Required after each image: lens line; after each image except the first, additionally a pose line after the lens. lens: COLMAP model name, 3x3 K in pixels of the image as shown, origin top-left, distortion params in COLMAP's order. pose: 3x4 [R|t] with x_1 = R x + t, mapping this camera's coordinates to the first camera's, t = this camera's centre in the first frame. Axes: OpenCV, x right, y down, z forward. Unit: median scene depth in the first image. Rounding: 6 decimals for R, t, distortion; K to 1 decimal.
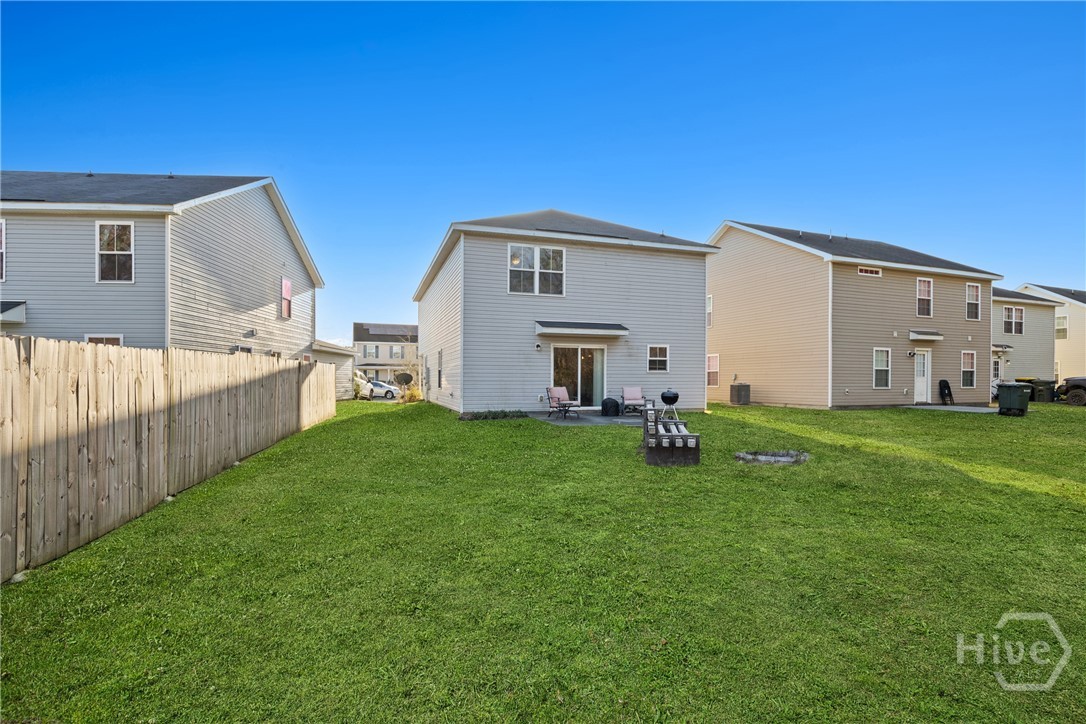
lens RADIAL K [[564.2, 0, 543.0], [0, 564.2, 362.0], [0, 0, 1]] dist [-0.001052, -0.000089]
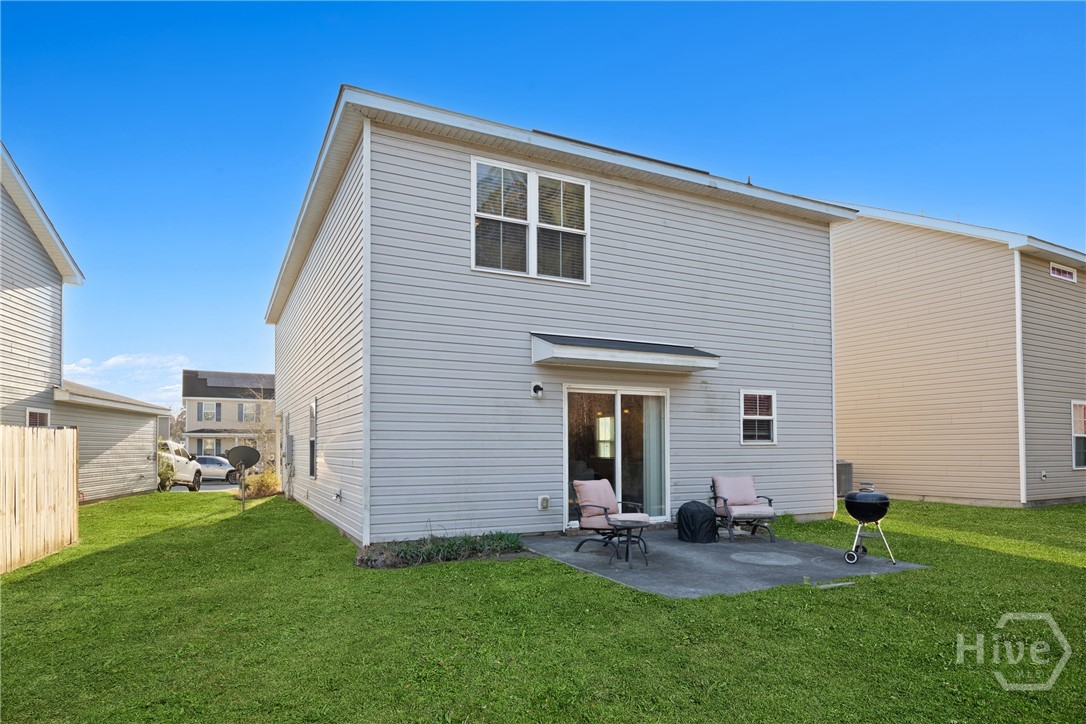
lens RADIAL K [[670.8, 0, 541.0], [0, 670.8, 430.0], [0, 0, 1]] dist [0.004268, 0.001466]
pose [[0.989288, -0.001438, 0.145967, -0.078807], [0.000886, 0.999992, 0.003849, 0.002993], [-0.145971, -0.003678, 0.989282, 0.431374]]
